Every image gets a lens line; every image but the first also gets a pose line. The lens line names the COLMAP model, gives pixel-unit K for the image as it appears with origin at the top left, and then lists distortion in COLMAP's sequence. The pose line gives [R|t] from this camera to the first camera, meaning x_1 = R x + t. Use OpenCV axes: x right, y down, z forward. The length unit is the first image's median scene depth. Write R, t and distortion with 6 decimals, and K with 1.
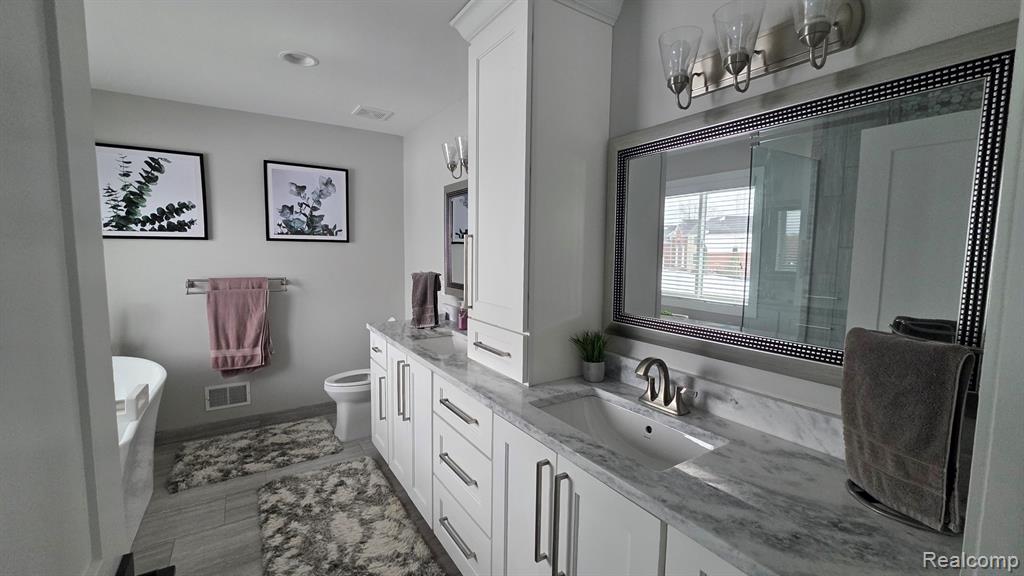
lens RADIAL K [[411.2, 0, 500.9], [0, 411.2, 289.0], [0, 0, 1]] dist [0.001005, 0.000106]
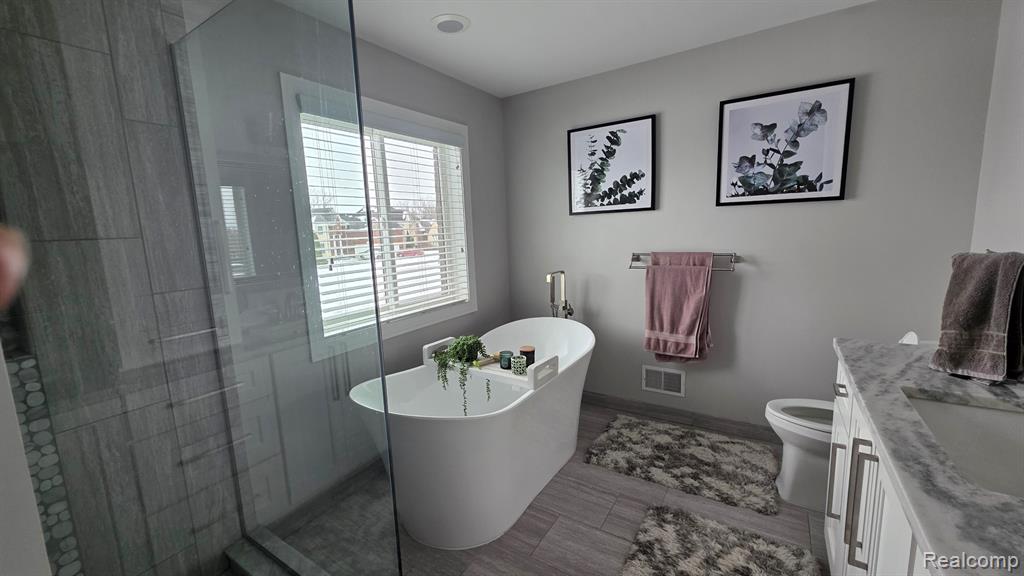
lens RADIAL K [[411.2, 0, 500.9], [0, 411.2, 289.0], [0, 0, 1]] dist [0.001005, 0.000106]
pose [[0.412006, 0.107517, -0.904816, -0.002356], [-0.038984, 0.994185, 0.100385, -0.023647], [0.910347, -0.006086, 0.413801, 0.312744]]
